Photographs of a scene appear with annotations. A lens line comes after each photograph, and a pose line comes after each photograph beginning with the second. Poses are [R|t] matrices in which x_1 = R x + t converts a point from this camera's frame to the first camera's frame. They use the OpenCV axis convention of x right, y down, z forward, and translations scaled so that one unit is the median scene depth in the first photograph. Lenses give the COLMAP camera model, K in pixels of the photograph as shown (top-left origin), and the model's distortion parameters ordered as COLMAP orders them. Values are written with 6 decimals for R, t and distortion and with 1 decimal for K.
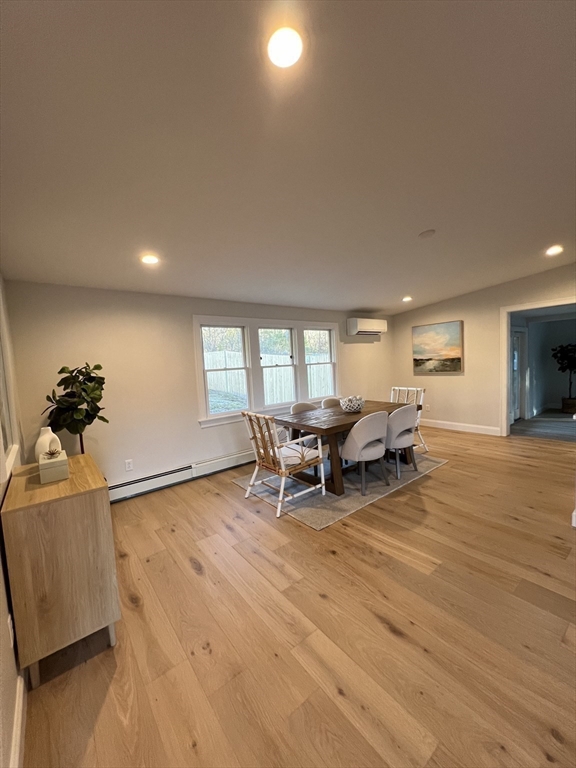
lens RADIAL K [[302.3, 0, 288.0], [0, 302.3, 384.0], [0, 0, 1]] dist [0.000516, 0.000080]
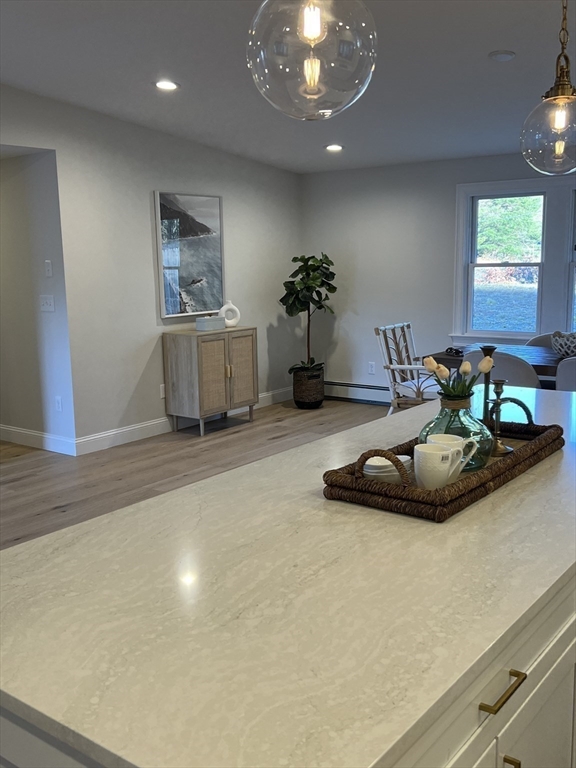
lens RADIAL K [[779.5, 0, 288.0], [0, 779.5, 384.0], [0, 0, 1]] dist [0.008456, 0.002994]
pose [[0.242059, 0.208636, -0.947565, 1.916357], [-0.059660, 0.977960, 0.200088, -0.154186], [0.968426, 0.008099, 0.249171, 0.221817]]
